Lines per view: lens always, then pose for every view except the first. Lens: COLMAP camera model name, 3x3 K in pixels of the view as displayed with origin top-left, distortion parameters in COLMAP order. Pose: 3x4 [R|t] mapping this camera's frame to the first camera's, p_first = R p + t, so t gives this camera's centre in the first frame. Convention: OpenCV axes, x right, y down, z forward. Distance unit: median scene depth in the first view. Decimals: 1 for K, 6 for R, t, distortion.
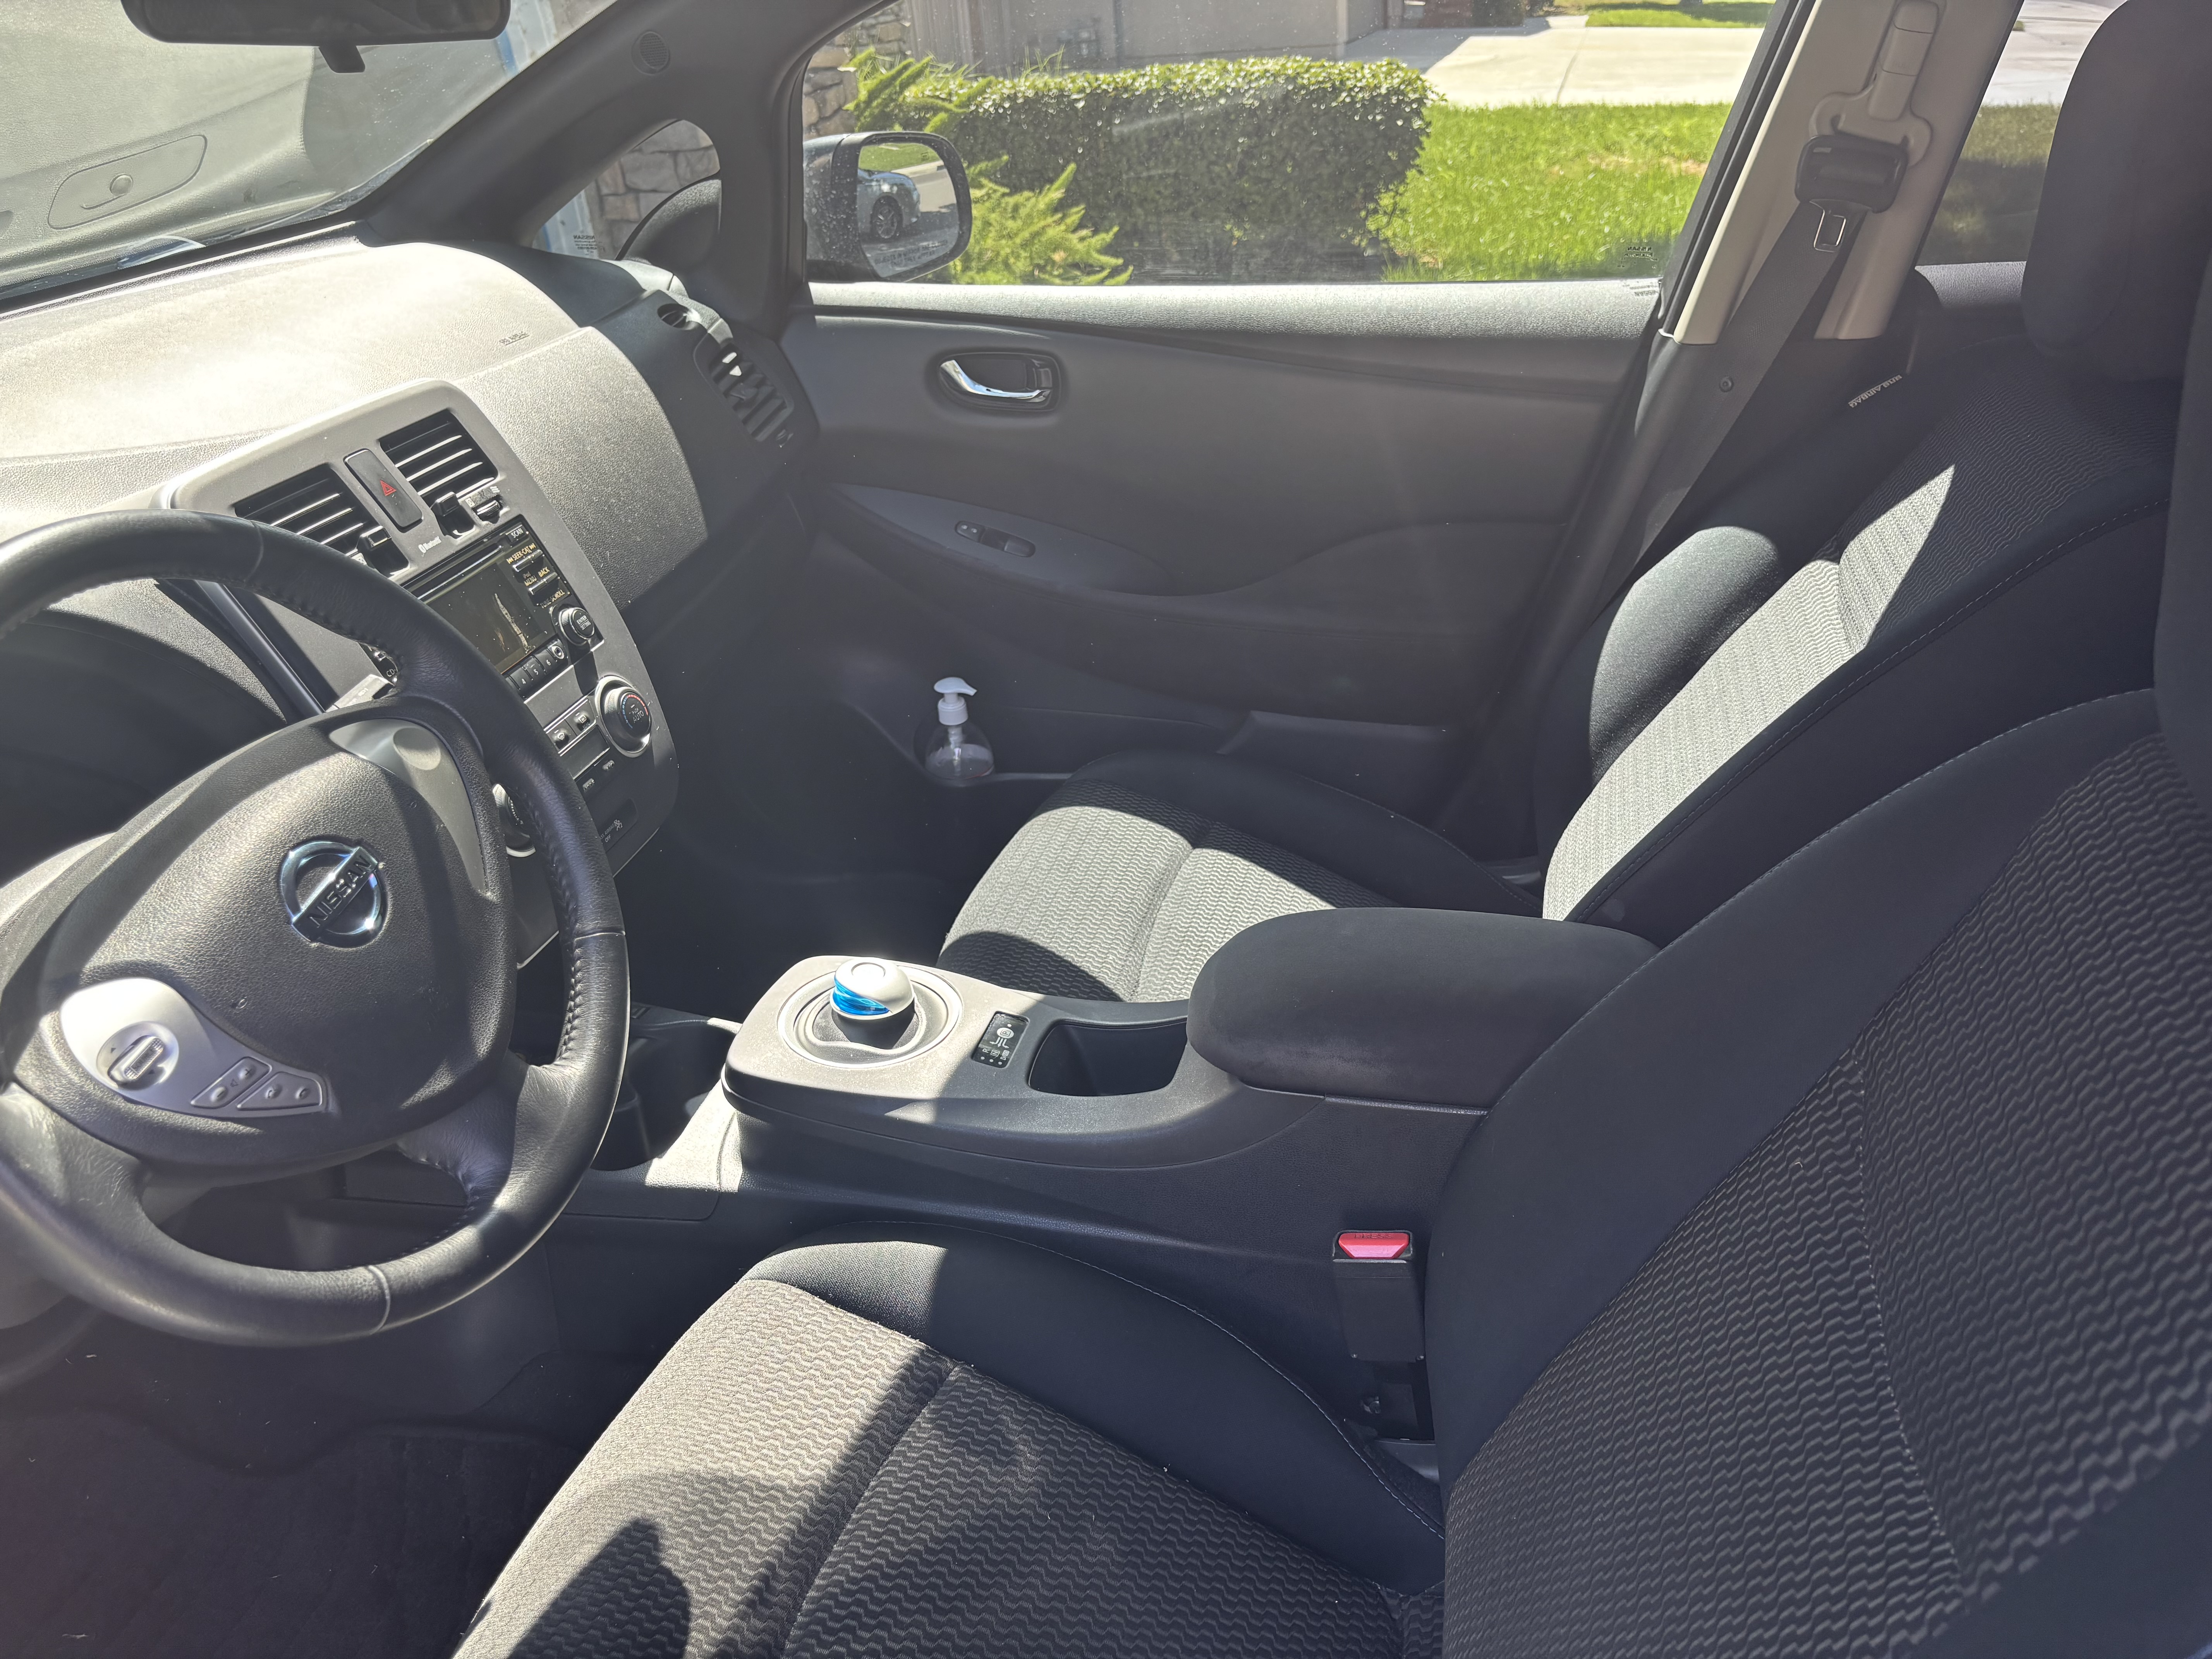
lens RADIAL K [[1680.8, 0, 1101.9], [0, 1680.8, 837.8], [0, 0, 1]] dist [0.028447, -0.033463]
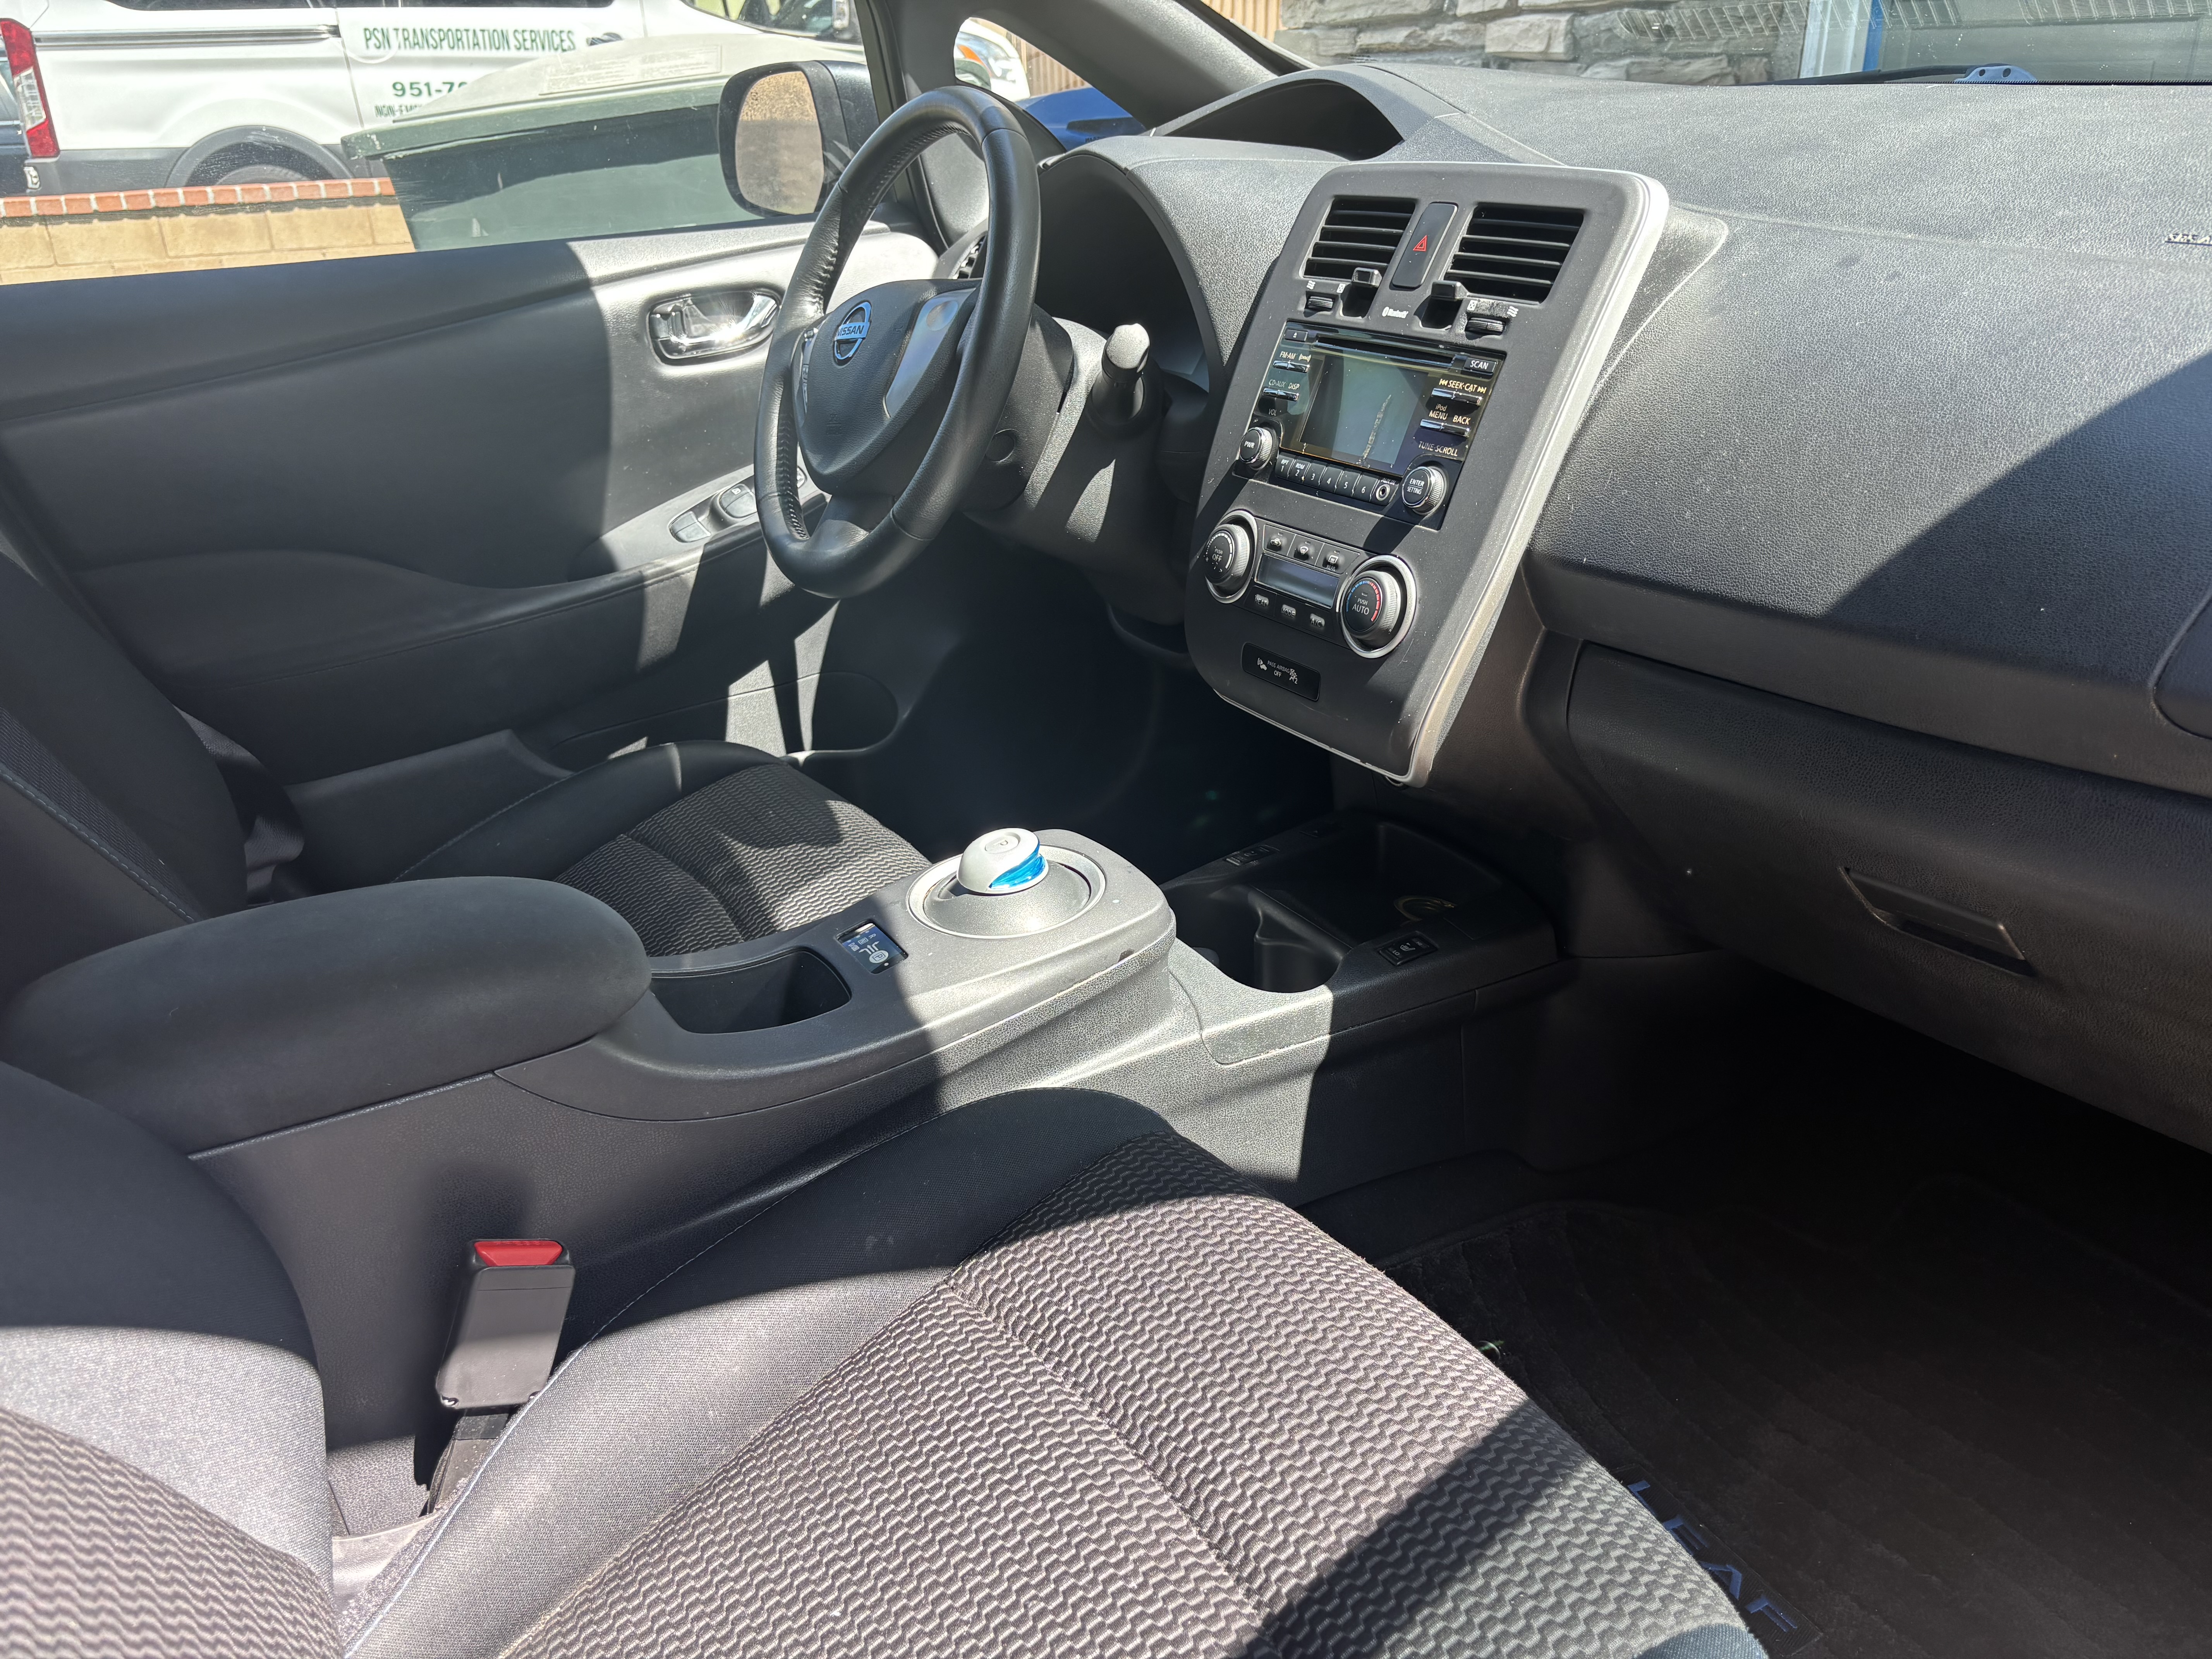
lens RADIAL K [[1680.8, 0, 1110.0], [0, 1680.8, 835.8], [0, 0, 1]] dist [0.028447, -0.033463]
pose [[-0.705158, 0.366410, -0.607038, 0.350796], [-0.268495, 0.654388, 0.706885, -0.555836], [0.656248, 0.661453, -0.363067, 1.322459]]
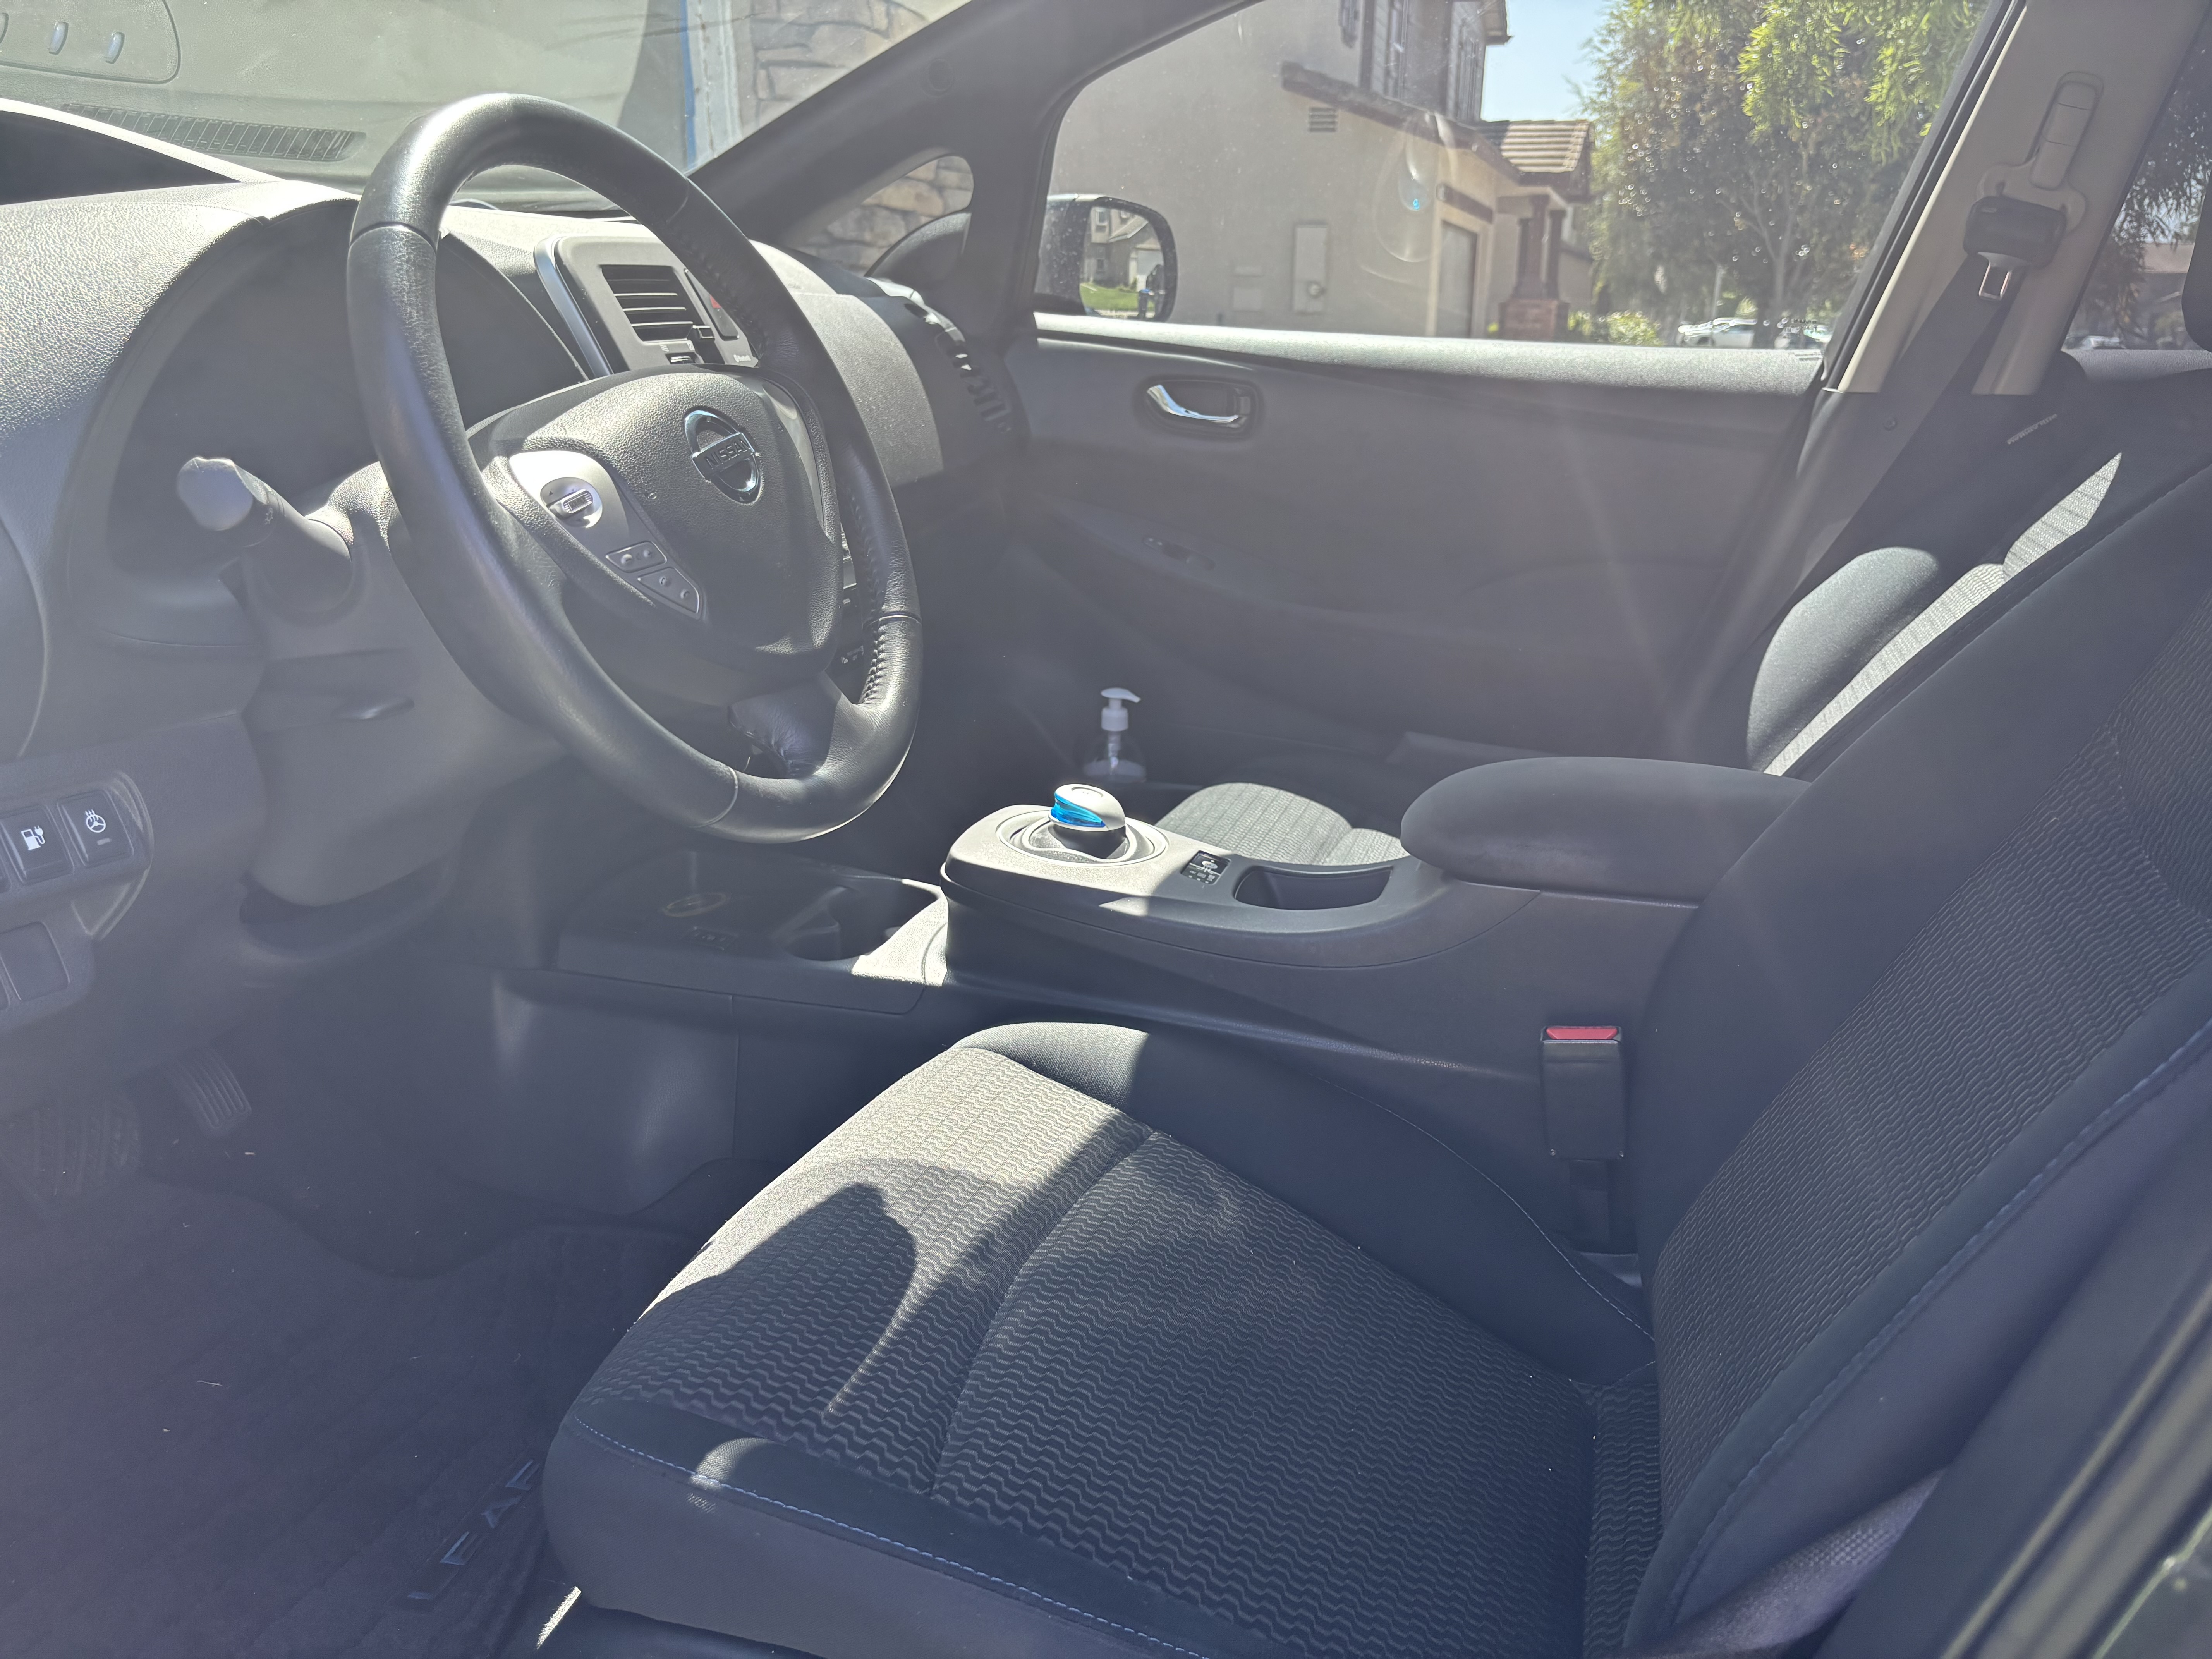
lens RADIAL K [[1680.8, 0, 1106.8], [0, 1680.8, 829.0], [0, 0, 1]] dist [0.028447, -0.033463]
pose [[0.994910, 0.098015, -0.023384, -0.097203], [-0.100645, 0.977941, -0.183034, 0.285408], [0.004929, 0.184455, 0.982829, -0.027859]]
